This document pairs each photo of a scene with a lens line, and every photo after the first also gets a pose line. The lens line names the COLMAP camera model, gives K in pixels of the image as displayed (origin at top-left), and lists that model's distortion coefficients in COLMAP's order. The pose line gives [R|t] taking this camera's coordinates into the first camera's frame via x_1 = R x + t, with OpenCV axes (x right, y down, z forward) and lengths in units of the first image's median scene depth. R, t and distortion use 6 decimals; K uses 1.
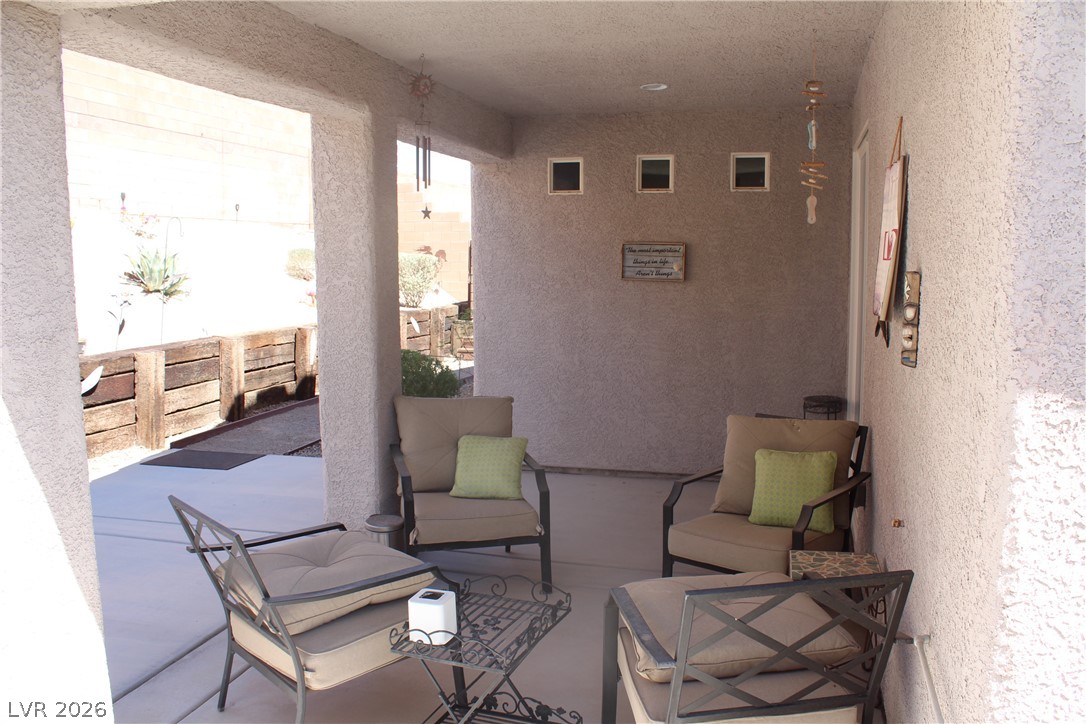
lens RADIAL K [[900.5, 0, 548.3], [0, 900.5, 367.8], [0, 0, 1]] dist [-0.179780, 0.139089]
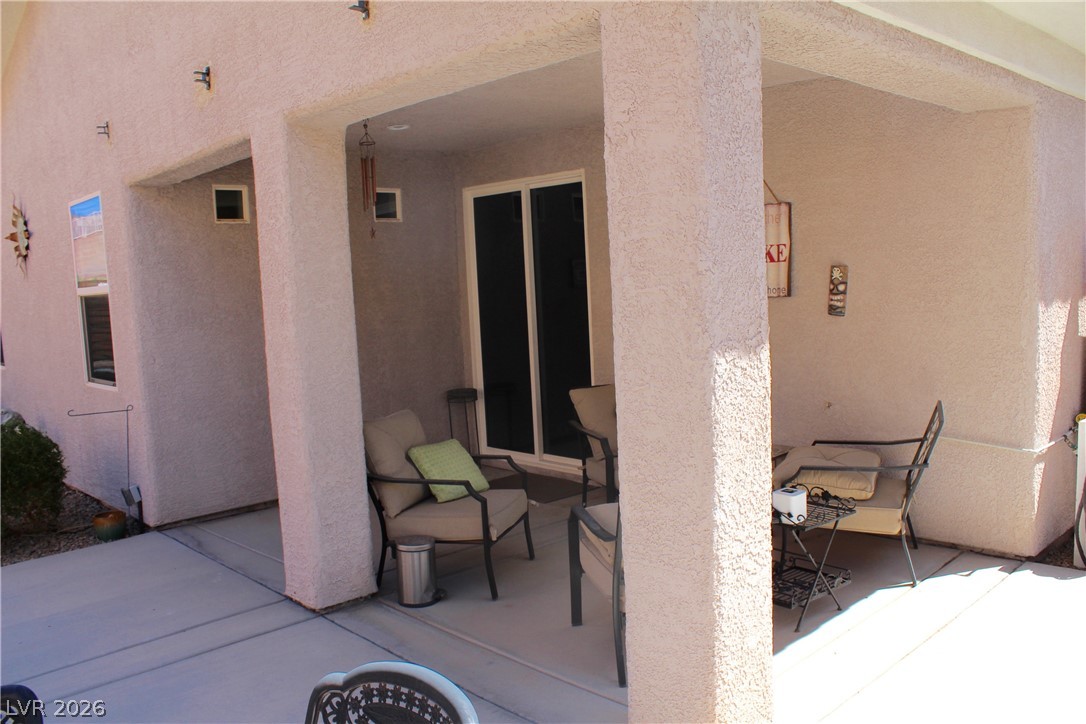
lens RADIAL K [[900.5, 0, 551.1], [0, 900.5, 368.4], [0, 0, 1]] dist [-0.179780, 0.139089]
pose [[0.514793, -0.108914, 0.850368, -0.651035], [0.149887, 0.988054, 0.035811, -0.021338], [-0.844110, 0.109024, 0.524968, 0.234439]]
